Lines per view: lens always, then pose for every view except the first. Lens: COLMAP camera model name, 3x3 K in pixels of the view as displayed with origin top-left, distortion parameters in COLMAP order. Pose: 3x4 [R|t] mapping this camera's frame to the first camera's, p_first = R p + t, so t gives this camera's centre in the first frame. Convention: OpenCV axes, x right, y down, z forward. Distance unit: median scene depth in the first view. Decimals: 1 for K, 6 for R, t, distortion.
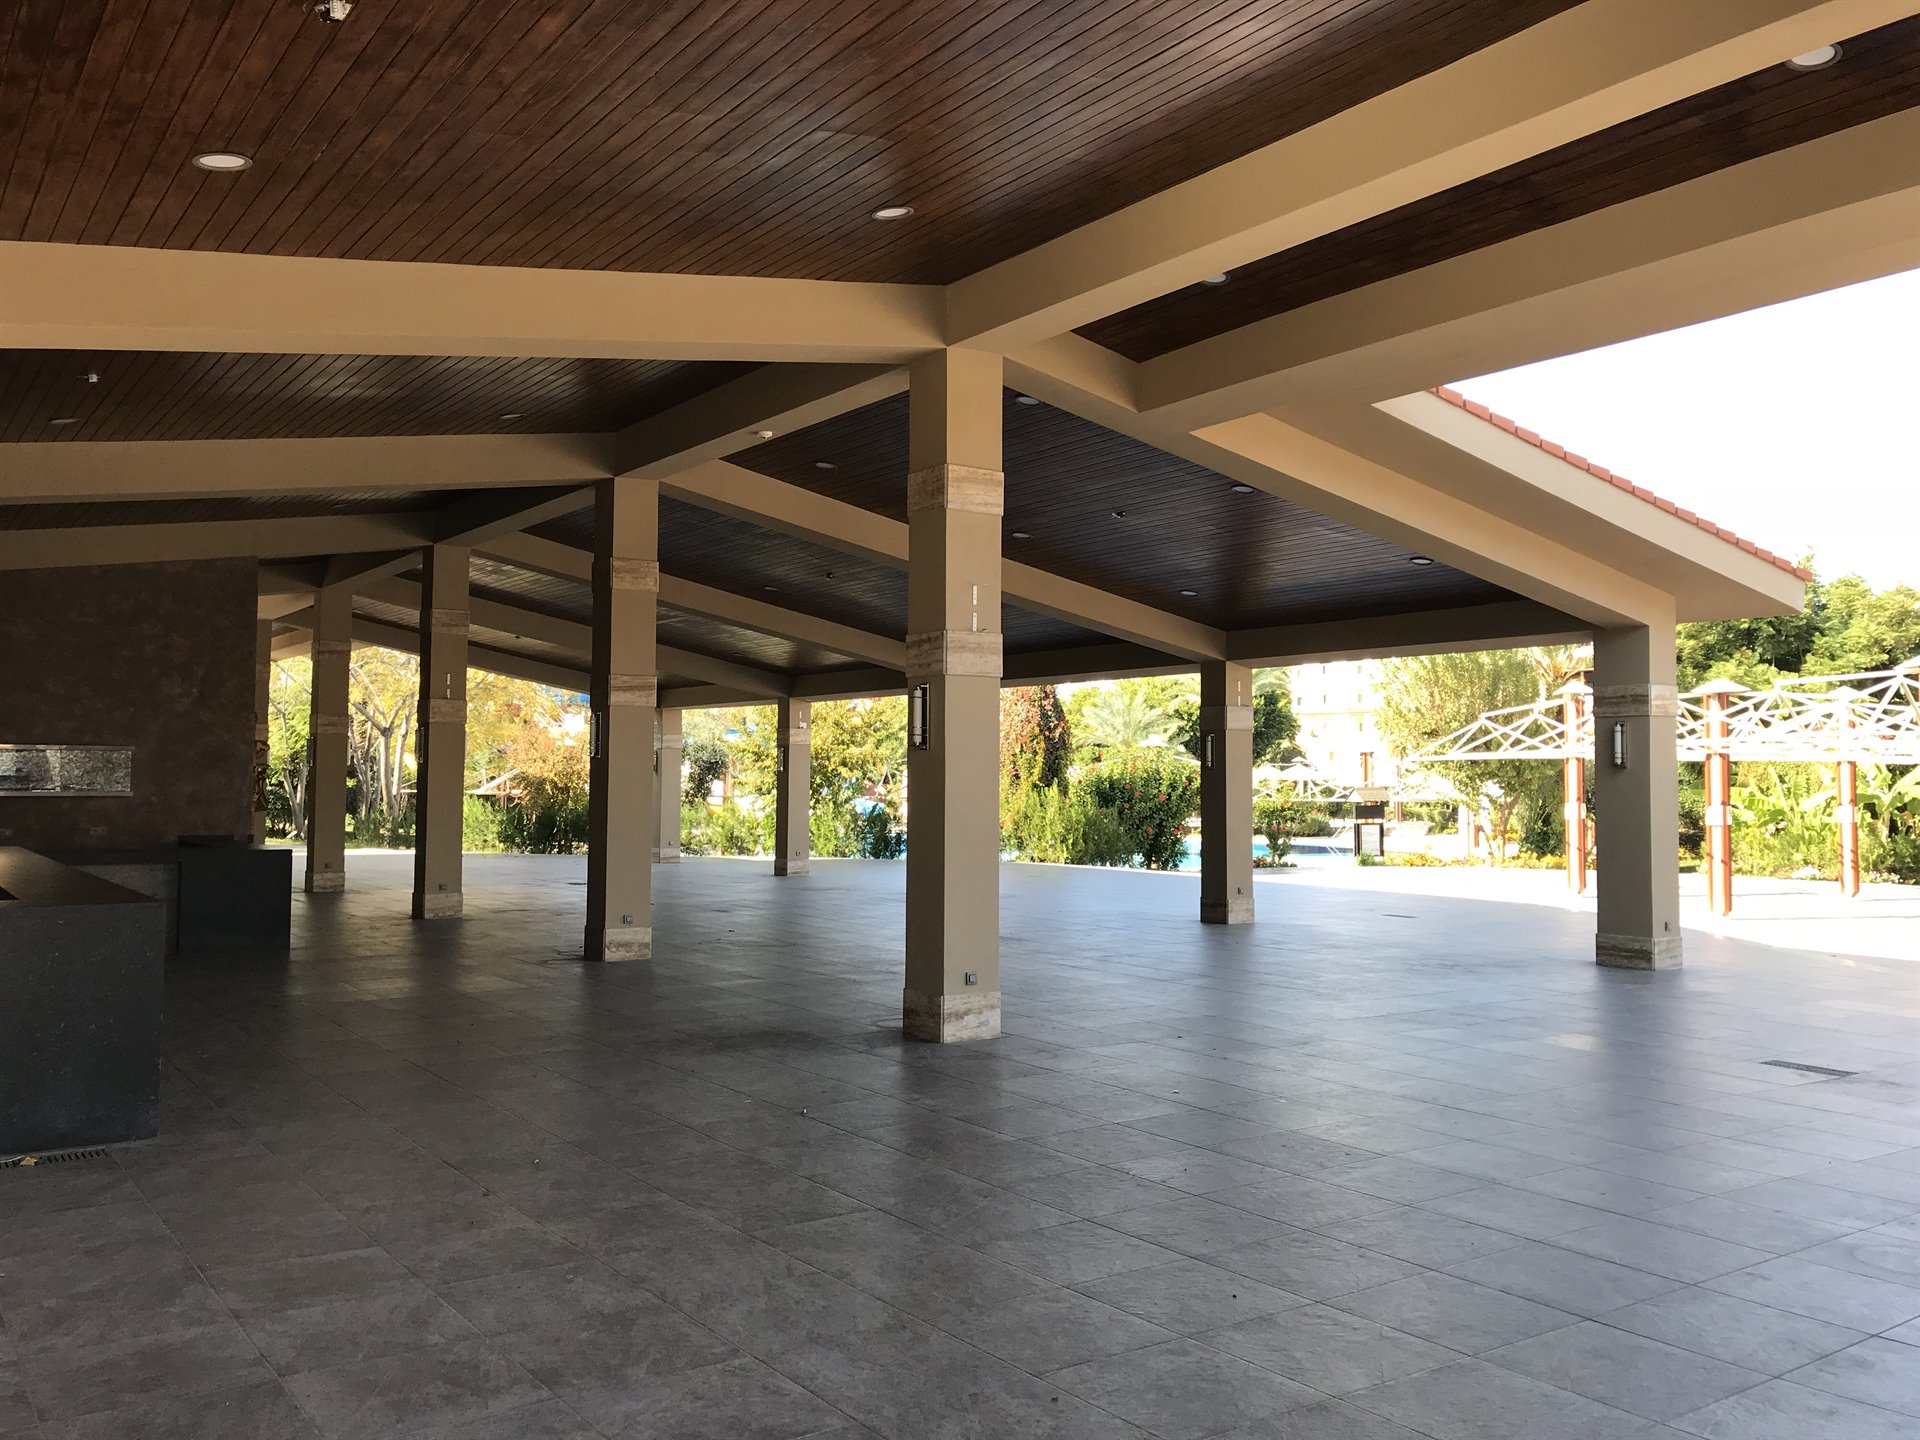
lens RADIAL K [[1566.5, 0, 954.9], [0, 1566.5, 718.2], [0, 0, 1]] dist [0.041624, -0.061199]
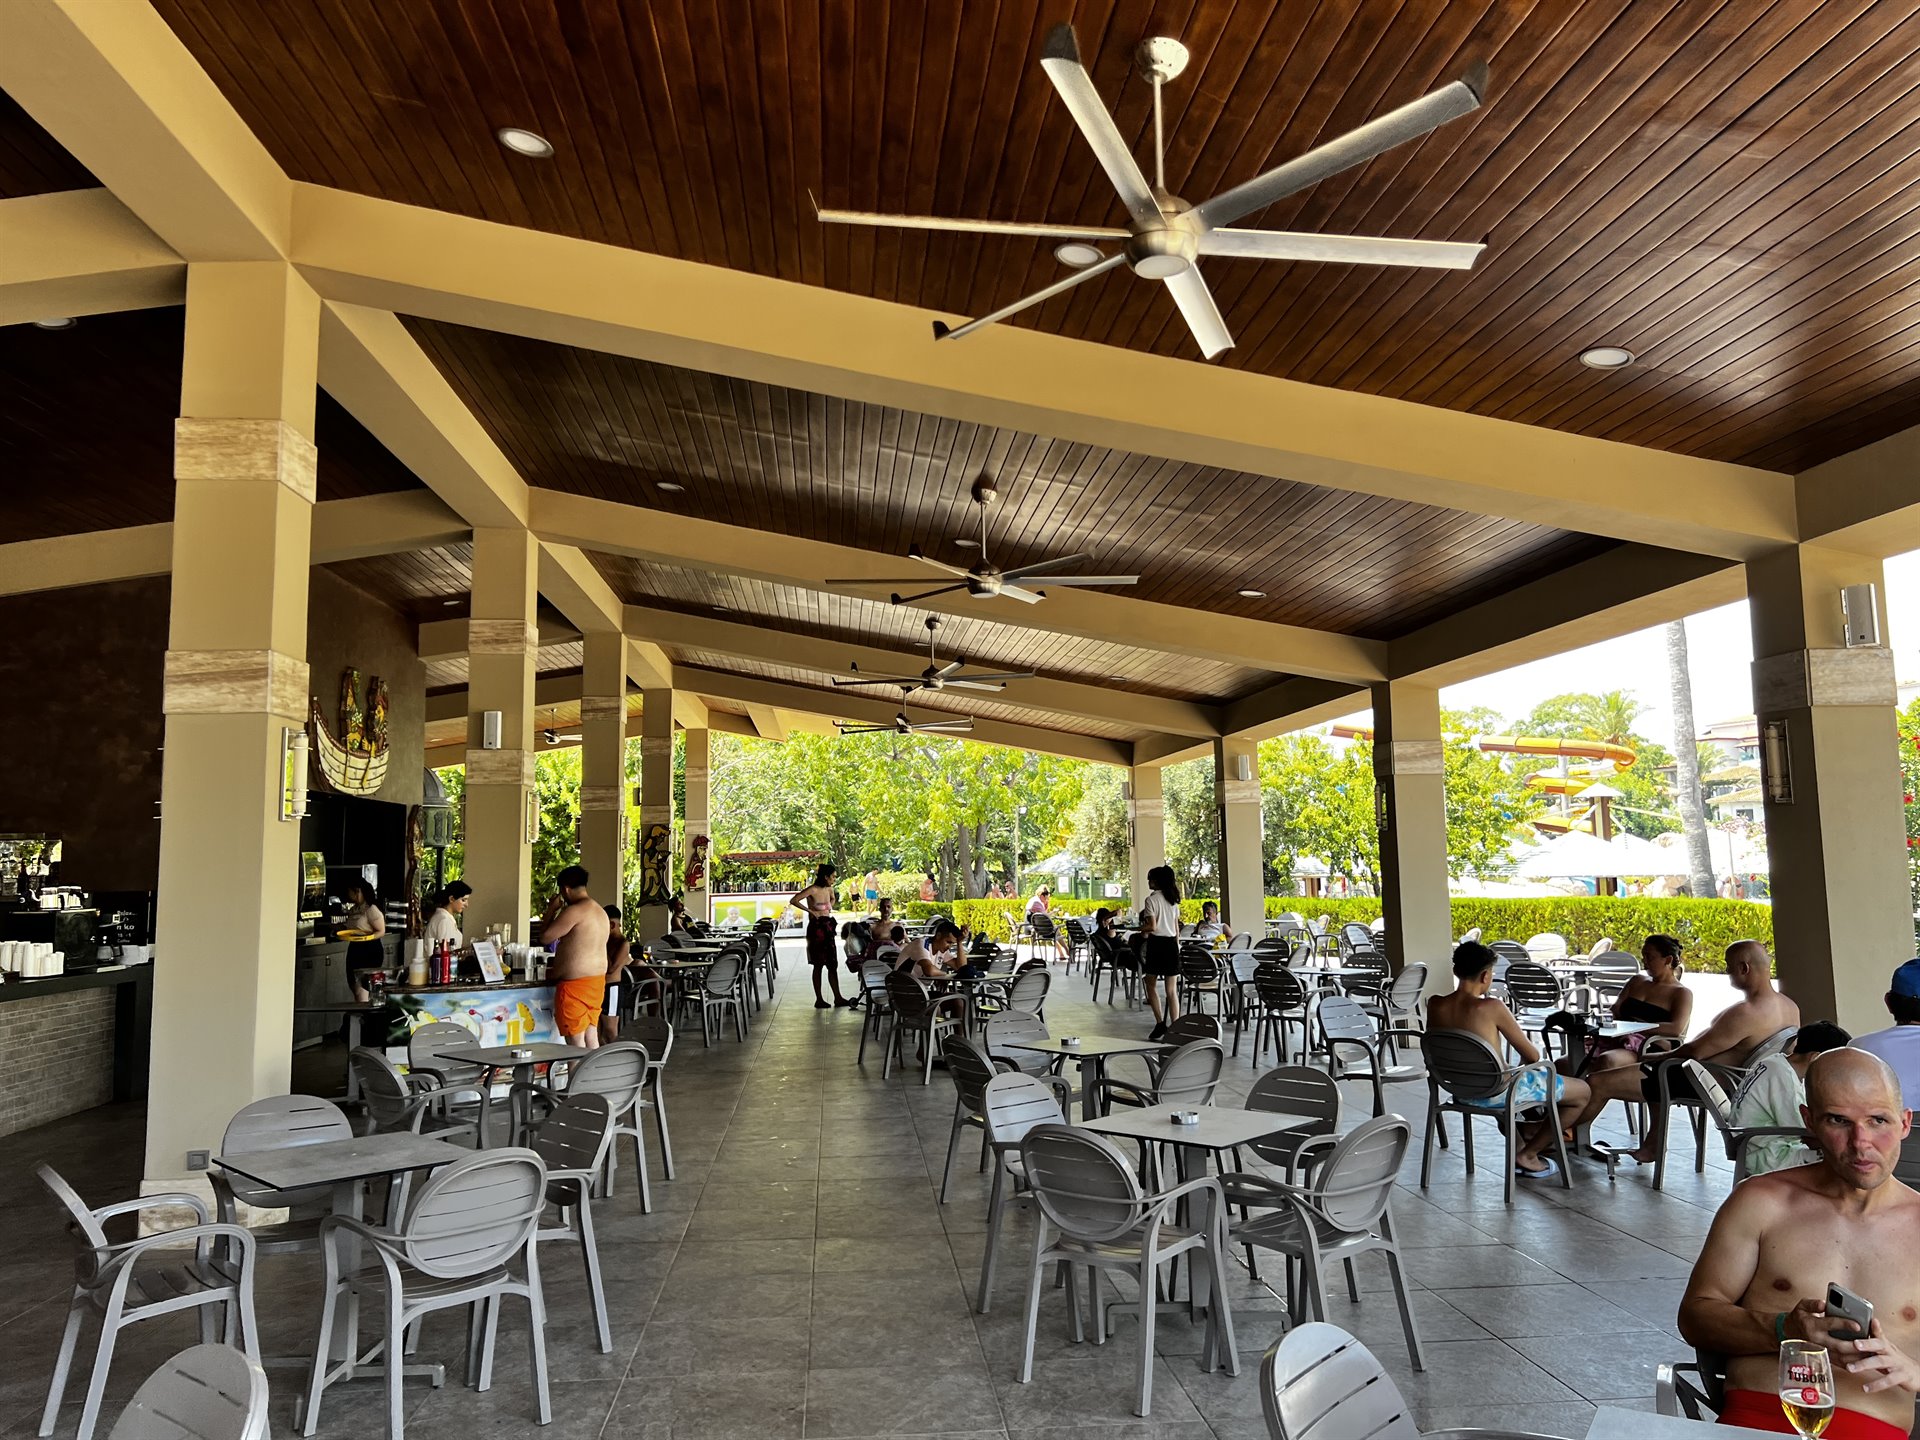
lens RADIAL K [[1442.7, 0, 970.7], [0, 1442.7, 715.7], [0, 0, 1]] dist [0.060765, -0.068011]
pose [[0.868956, -0.073060, -0.489467, 0.221738], [0.043704, 0.996507, -0.071156, 0.035946], [0.492956, 0.040440, 0.869114, 0.724371]]
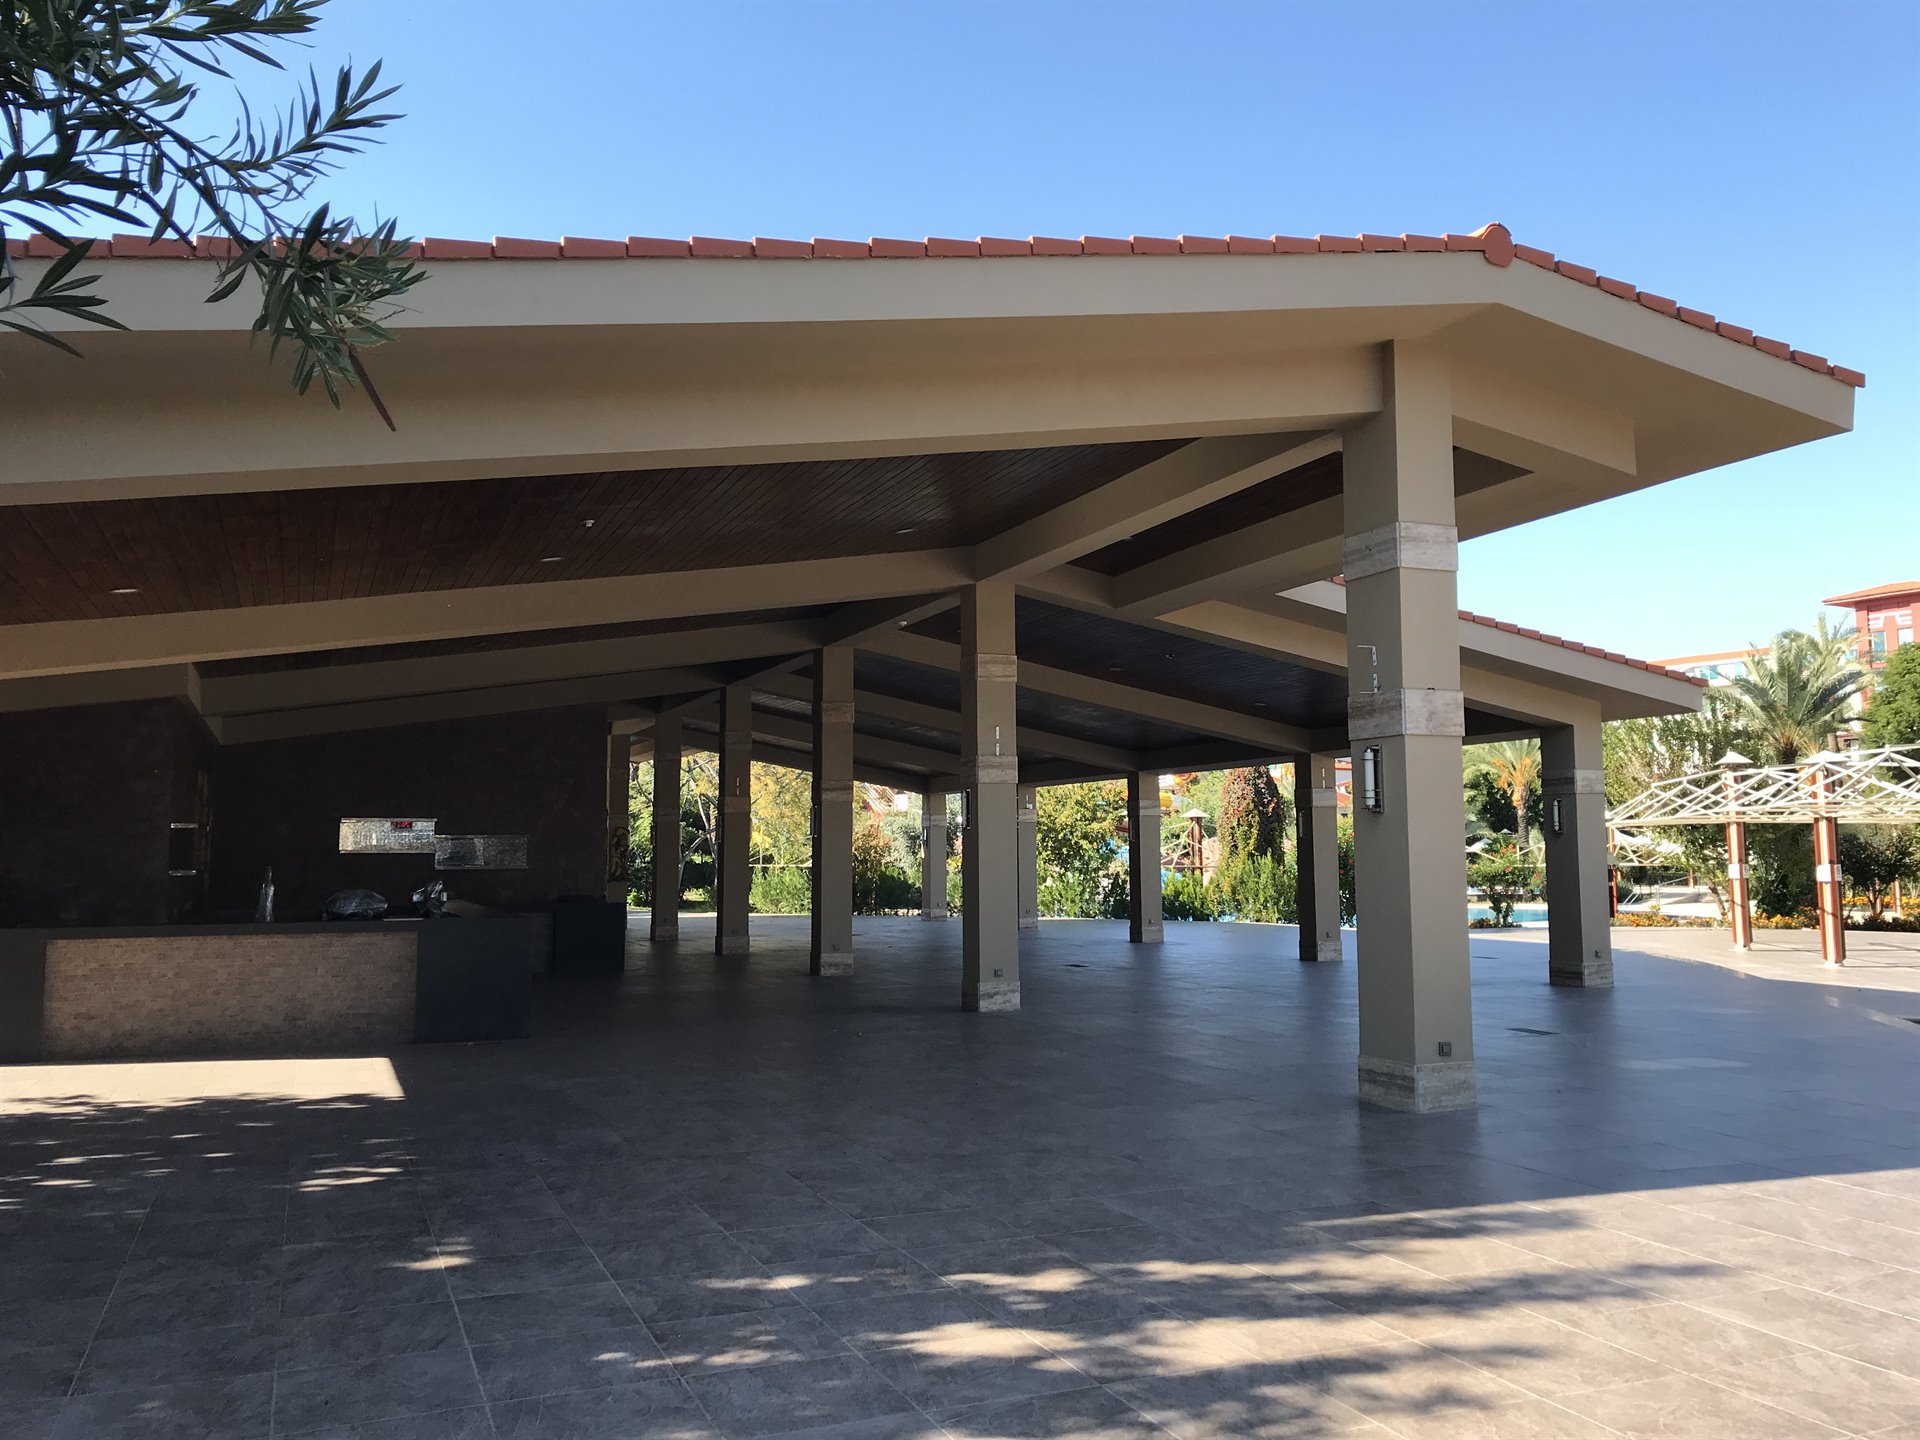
lens RADIAL K [[1566.5, 0, 952.3], [0, 1566.5, 712.3], [0, 0, 1]] dist [0.041624, -0.061199]
pose [[0.974347, -0.032898, -0.222632, 0.229428], [0.021642, 0.998370, -0.052809, -0.010995], [0.224006, 0.046636, 0.973471, -0.405261]]
